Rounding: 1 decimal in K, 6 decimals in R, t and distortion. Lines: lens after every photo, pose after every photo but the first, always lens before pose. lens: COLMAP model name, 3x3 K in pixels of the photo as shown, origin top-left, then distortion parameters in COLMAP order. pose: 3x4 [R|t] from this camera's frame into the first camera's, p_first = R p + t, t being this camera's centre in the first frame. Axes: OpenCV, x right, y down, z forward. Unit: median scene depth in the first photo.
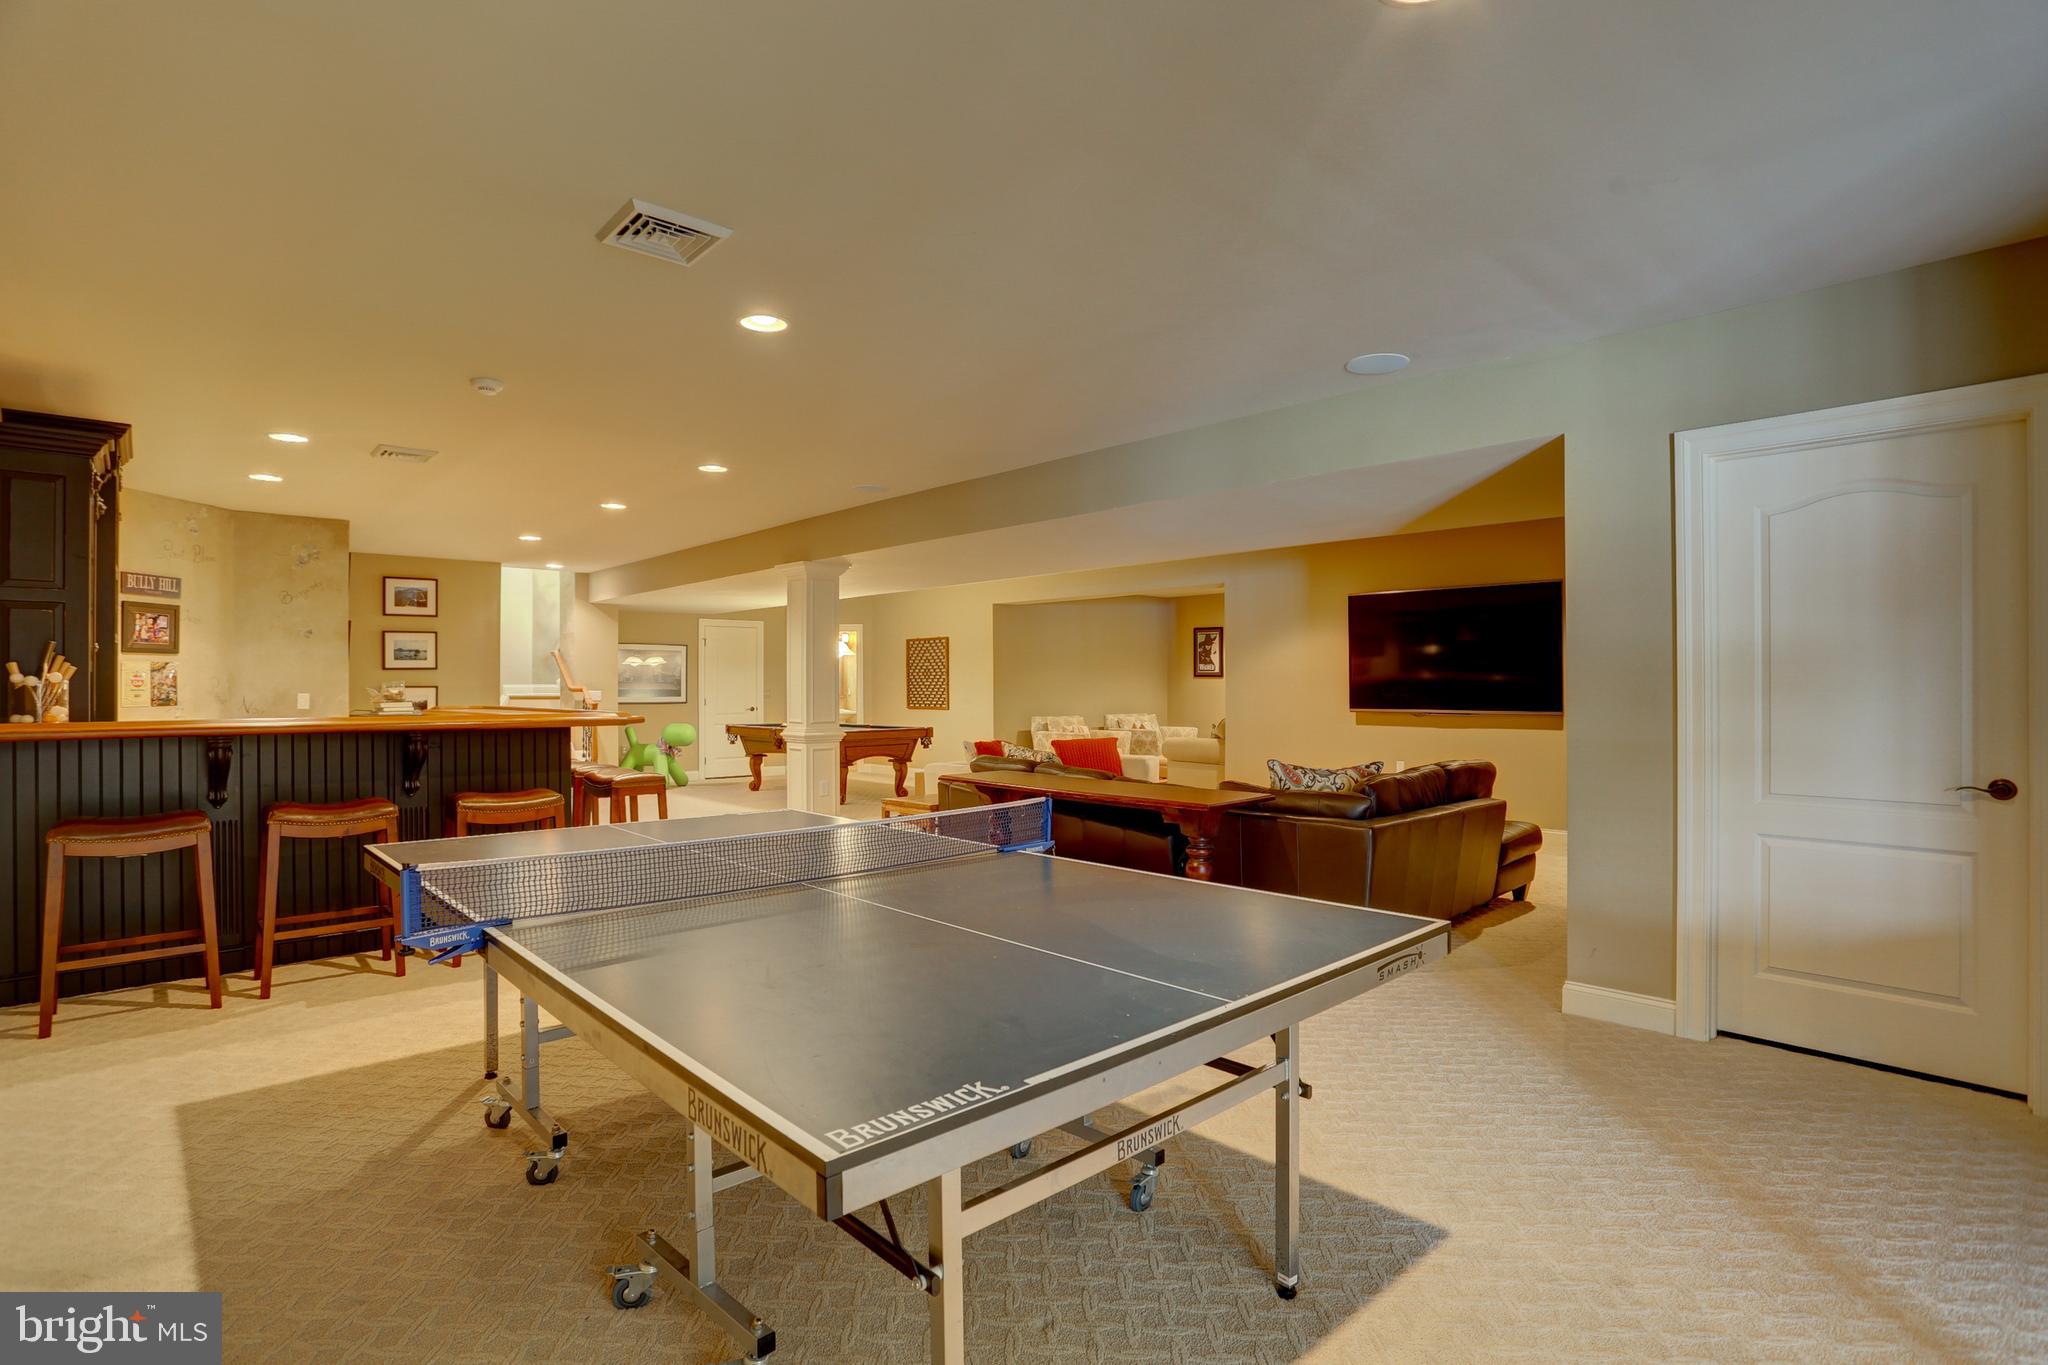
lens RADIAL K [[1004.6, 0, 1031.9], [0, 1004.6, 684.9], [0, 0, 1]] dist [-0.063236, 0.023027]
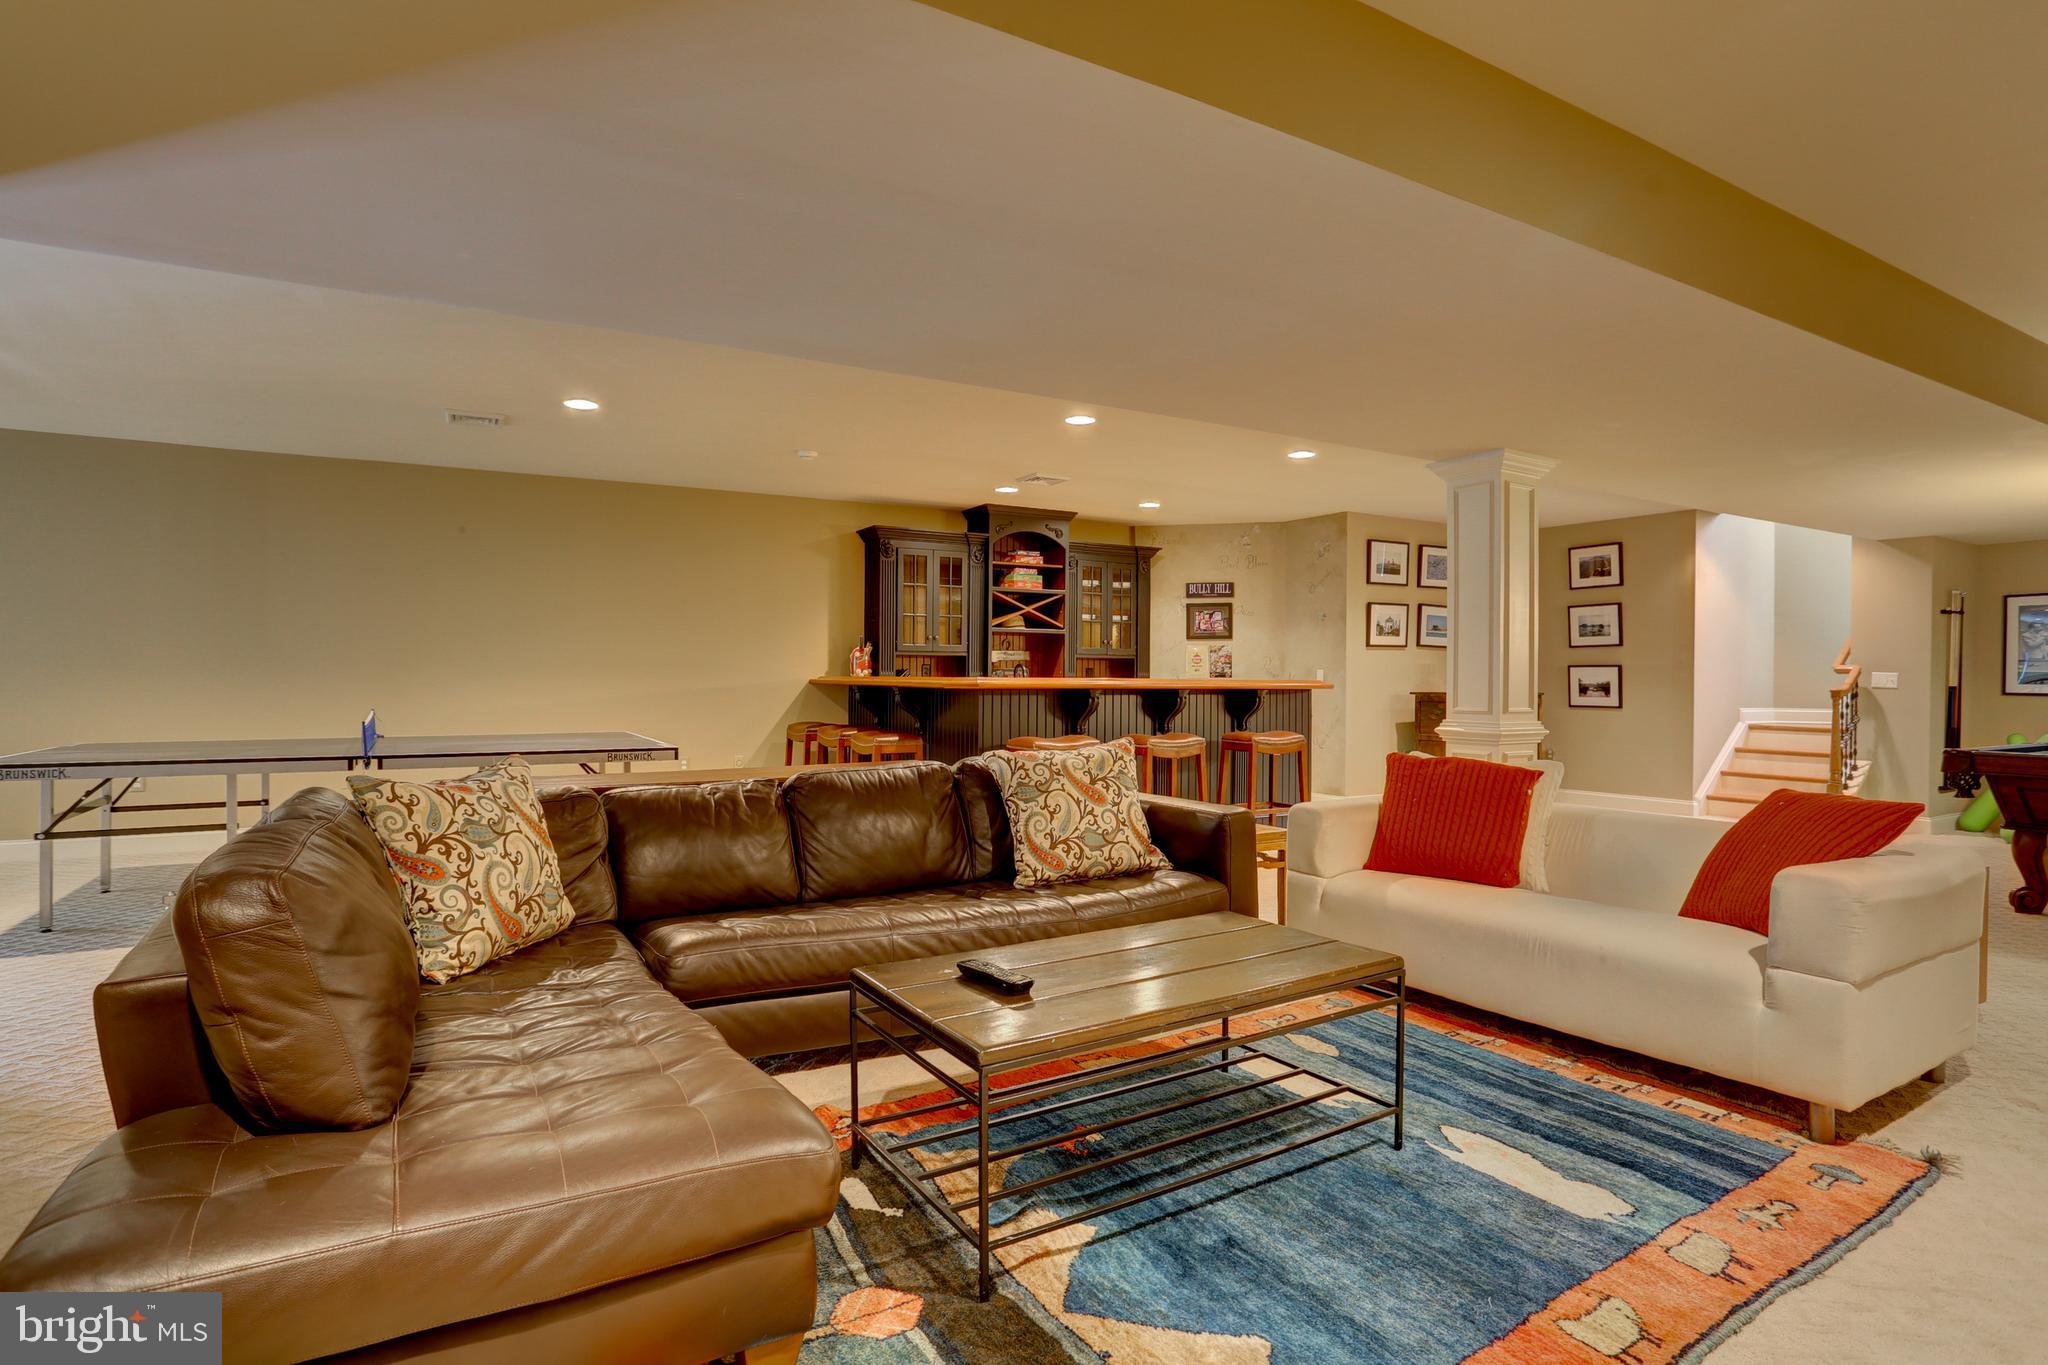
lens RADIAL K [[1004.6, 0, 1031.9], [0, 1004.6, 684.9], [0, 0, 1]] dist [-0.063236, 0.023027]
pose [[-0.225243, 0.007403, -0.974275, 0.407590], [-0.006781, 0.999935, 0.009166, 0.015956], [0.974279, 0.008671, -0.225178, 0.785146]]
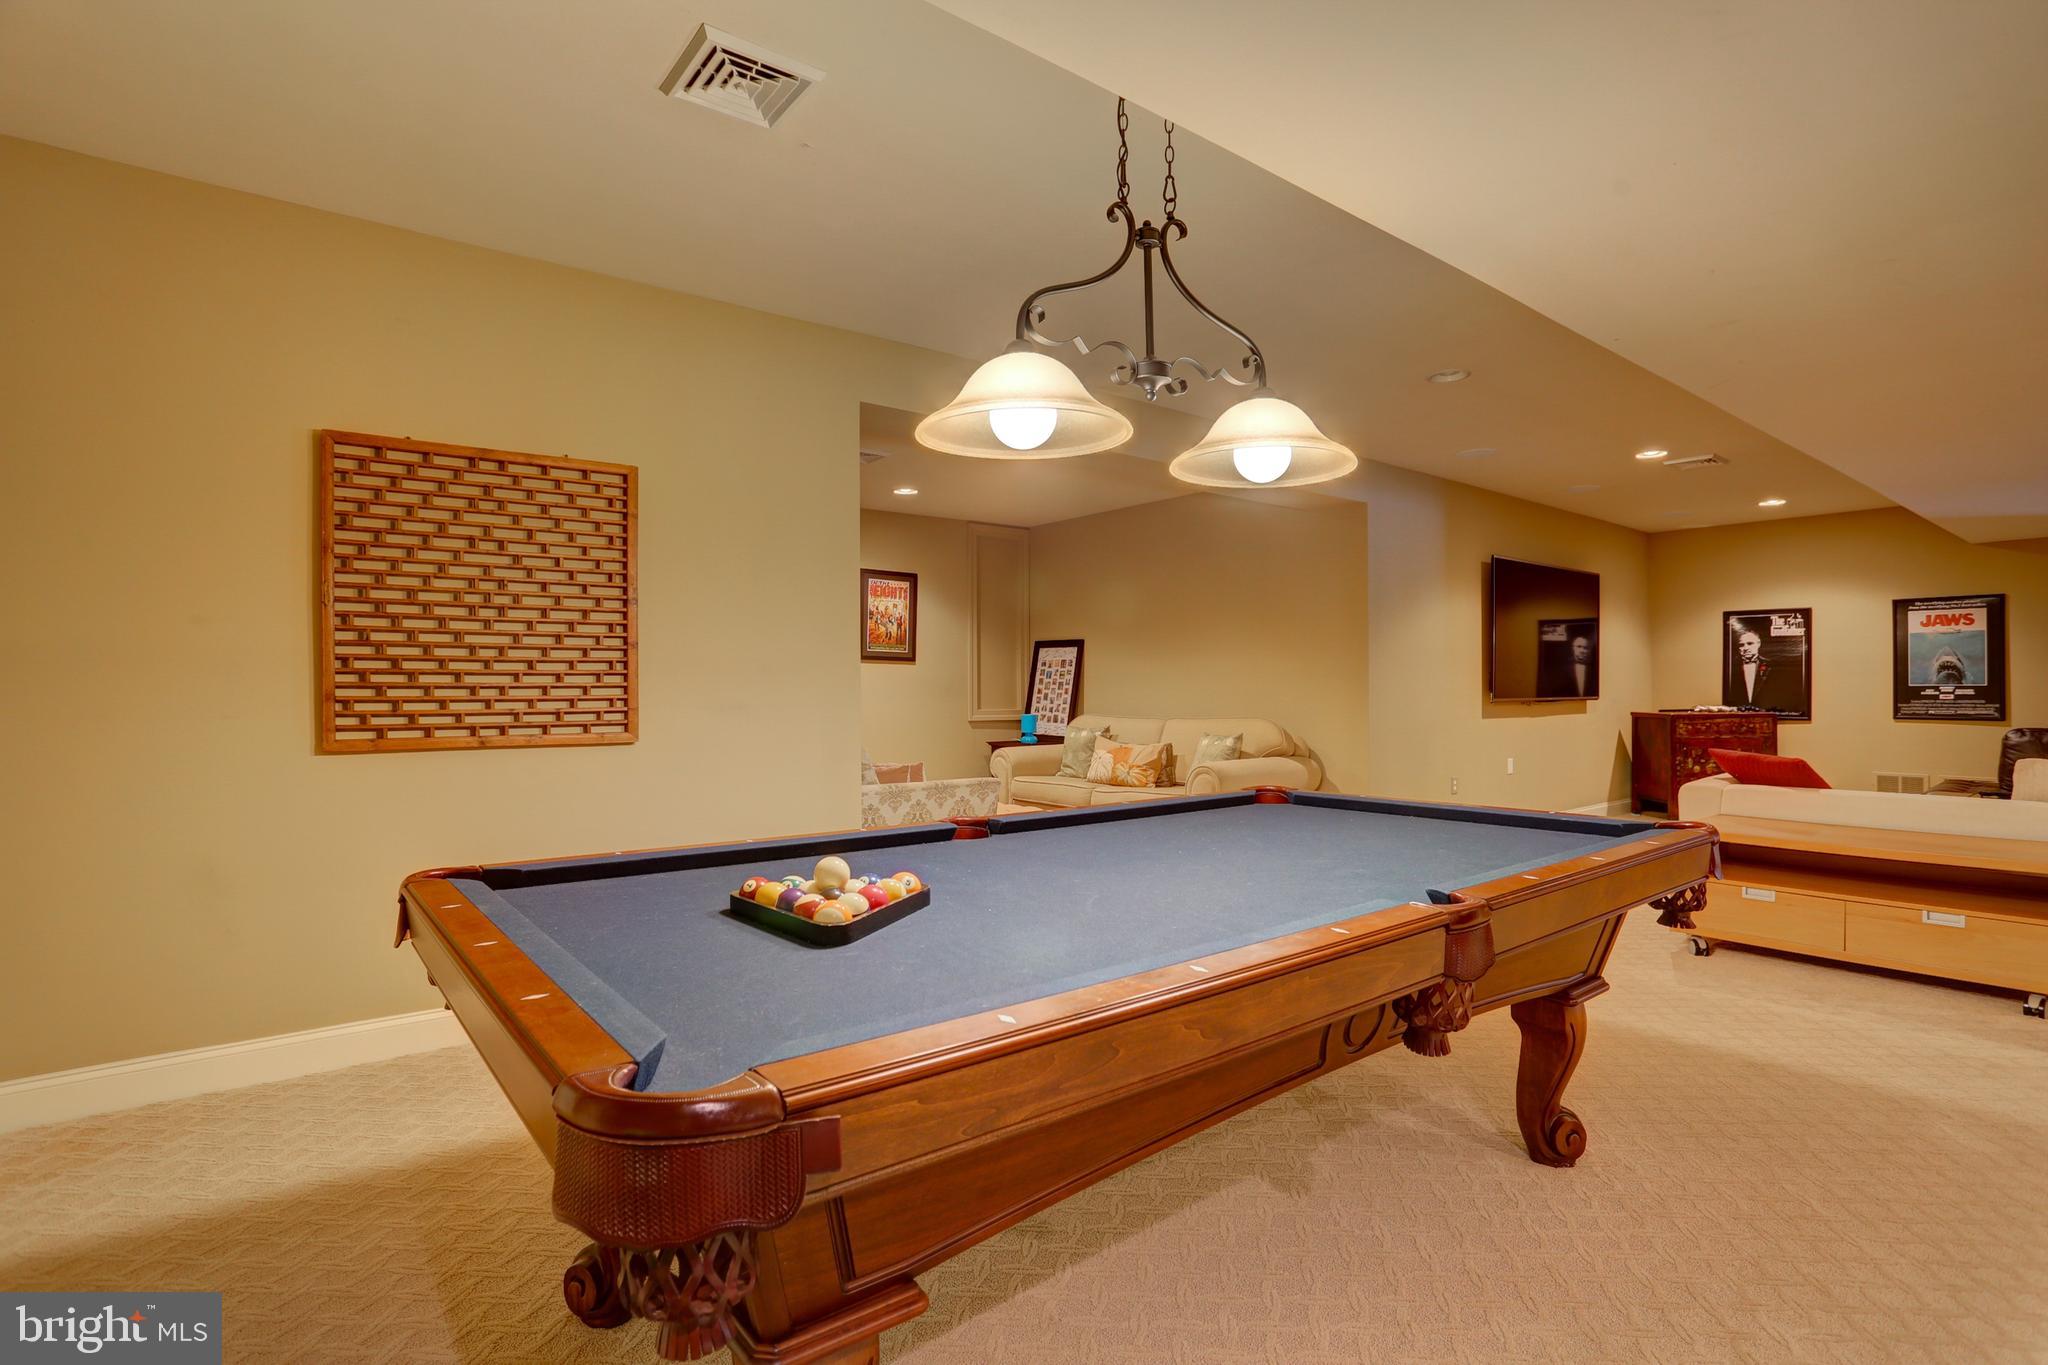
lens RADIAL K [[984.3, 0, 1005.3], [0, 984.3, 683.4], [0, 0, 1]] dist [-0.060648, 0.020170]
pose [[0.099290, 0.010188, 0.995006, -0.495428], [0.003637, 0.999937, -0.010601, 0.018703], [-0.995052, 0.004671, 0.099247, 1.315487]]
